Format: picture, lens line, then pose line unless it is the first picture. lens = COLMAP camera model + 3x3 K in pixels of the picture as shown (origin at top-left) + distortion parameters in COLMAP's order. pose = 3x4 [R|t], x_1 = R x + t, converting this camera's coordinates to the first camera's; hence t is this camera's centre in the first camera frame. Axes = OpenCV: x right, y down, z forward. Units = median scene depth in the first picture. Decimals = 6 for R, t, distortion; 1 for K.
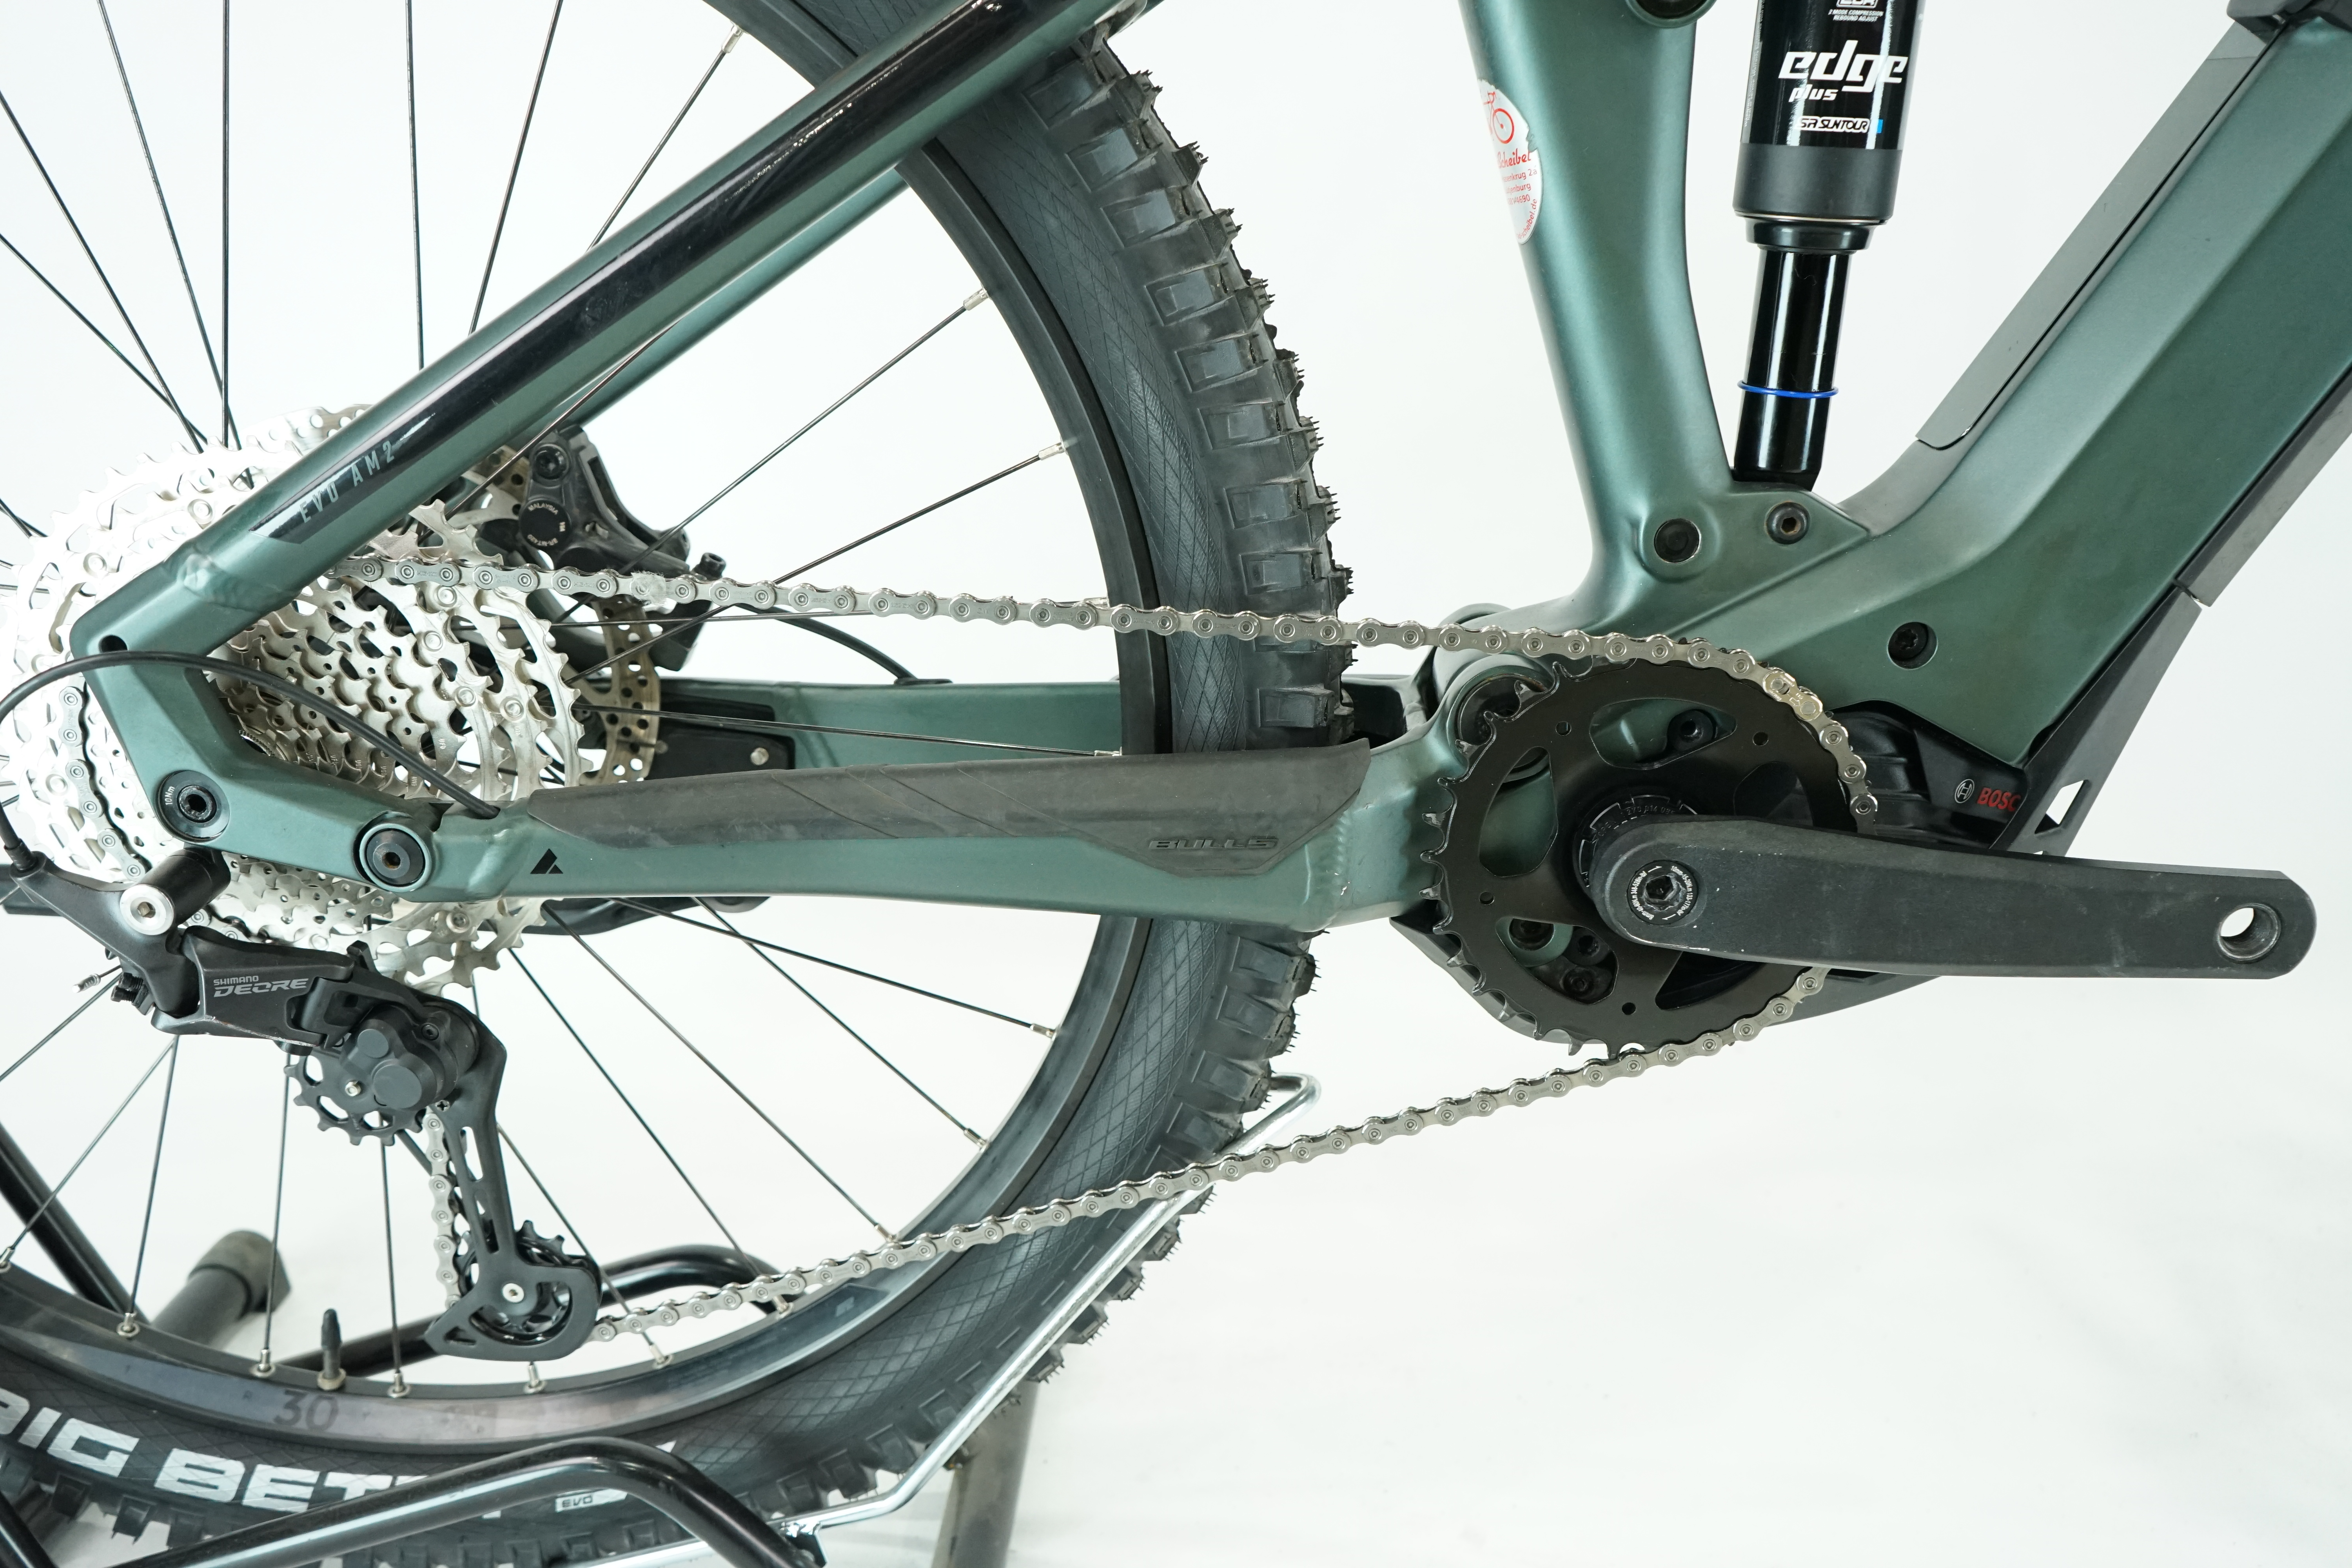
lens RADIAL K [[1959.0, 0, 1168.9], [0, 1959.0, 785.6], [0, 0, 1]] dist [-0.012309, -0.002291]
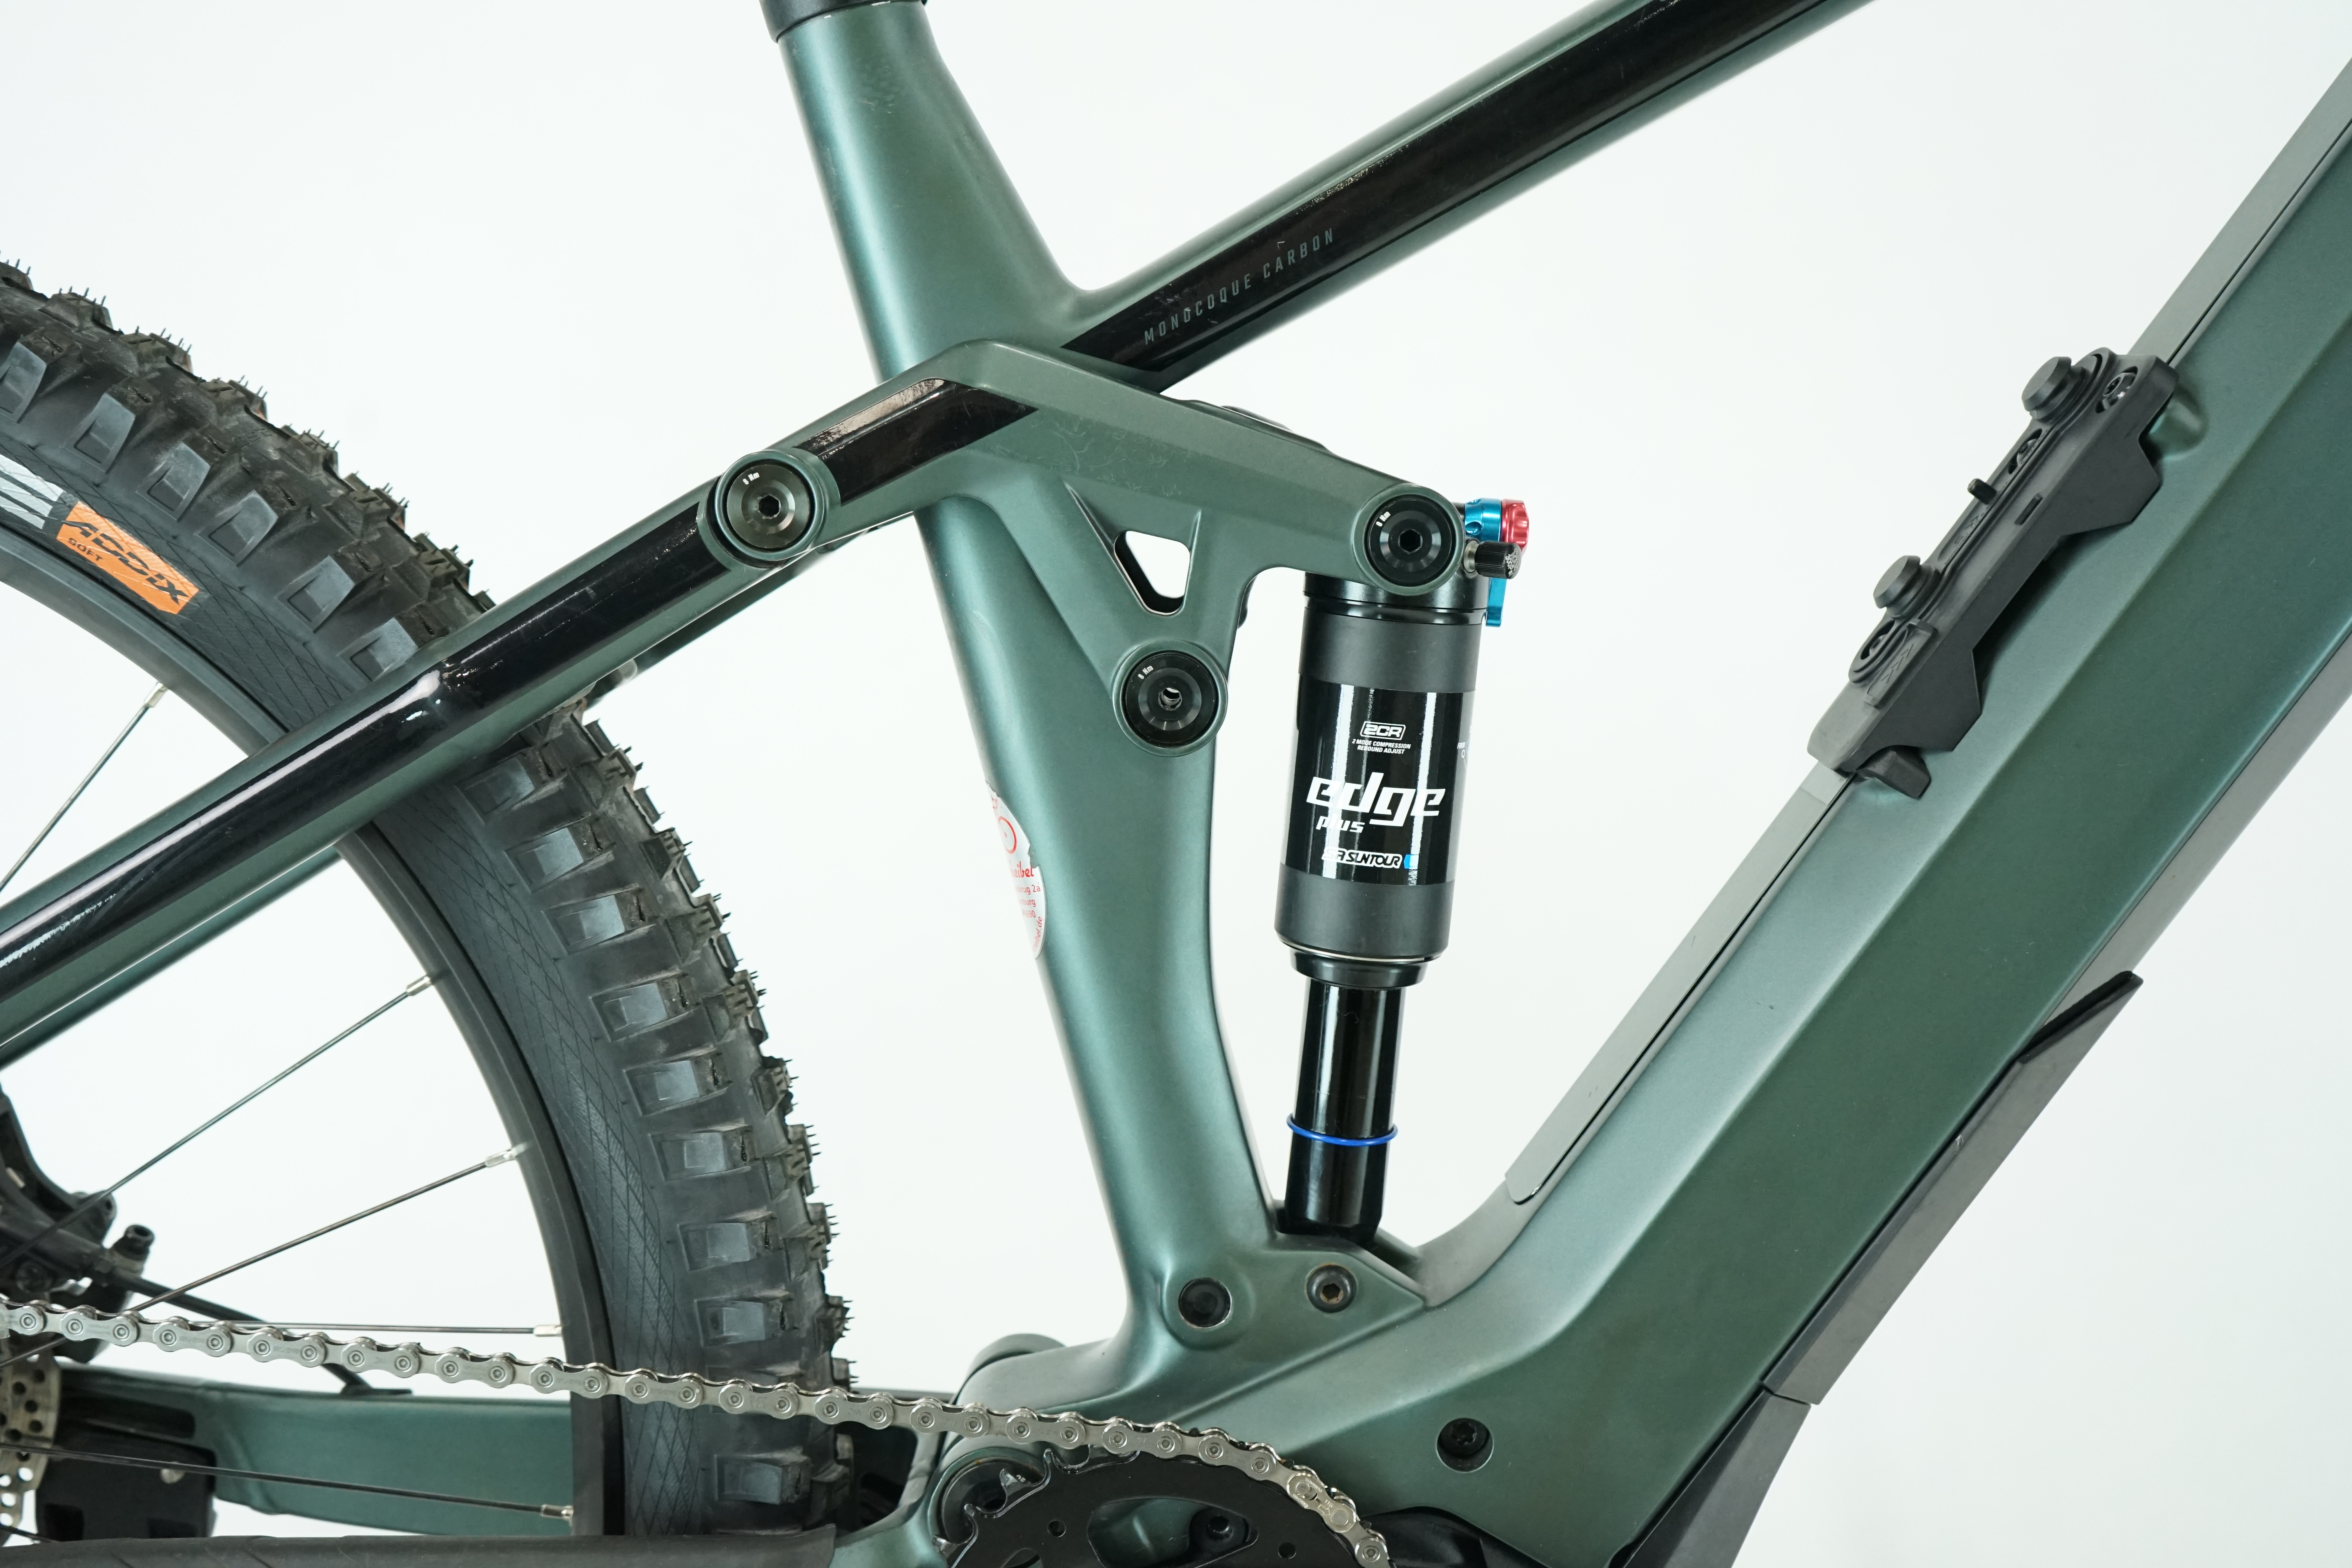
lens RADIAL K [[2378.2, 0, 1181.7], [0, 2378.2, 784.1], [0, 0, 1]] dist [-0.008470, 0.000000]
pose [[0.998517, 0.045122, 0.030467, 0.211081], [-0.038489, 0.980805, -0.191157, -0.151674], [-0.038508, 0.189701, 0.981087, -0.073123]]
